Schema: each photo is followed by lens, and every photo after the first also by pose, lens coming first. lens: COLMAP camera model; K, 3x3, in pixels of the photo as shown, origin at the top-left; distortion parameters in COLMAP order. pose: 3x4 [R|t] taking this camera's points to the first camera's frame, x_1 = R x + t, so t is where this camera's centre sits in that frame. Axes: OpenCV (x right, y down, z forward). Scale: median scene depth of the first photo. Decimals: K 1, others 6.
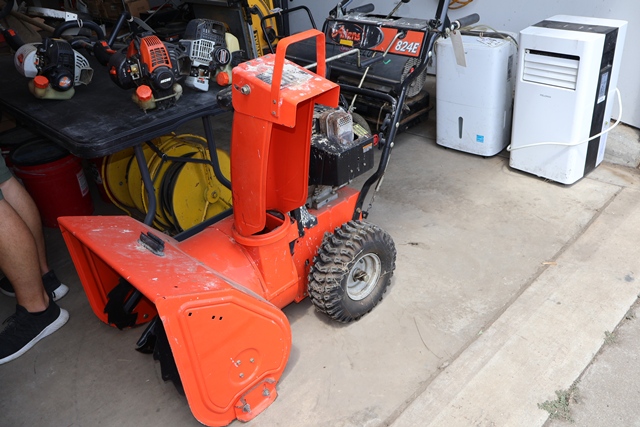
lens RADIAL K [[529.4, 0, 319.2], [0, 529.4, 213.2], [0, 0, 1]] dist [-0.010864, -0.014159]
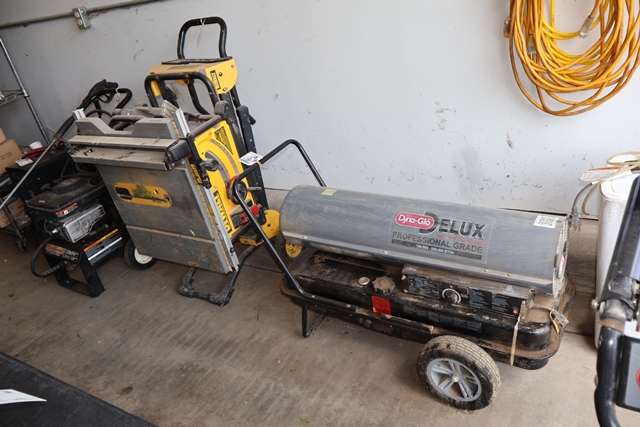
lens RADIAL K [[529.4, 0, 321.7], [0, 529.4, 213.1], [0, 0, 1]] dist [-0.010864, -0.014159]
pose [[0.964291, -0.207626, 0.164421, -0.111247], [0.220044, 0.973574, -0.061103, -0.266524], [-0.147389, 0.095101, 0.984496, 0.412132]]
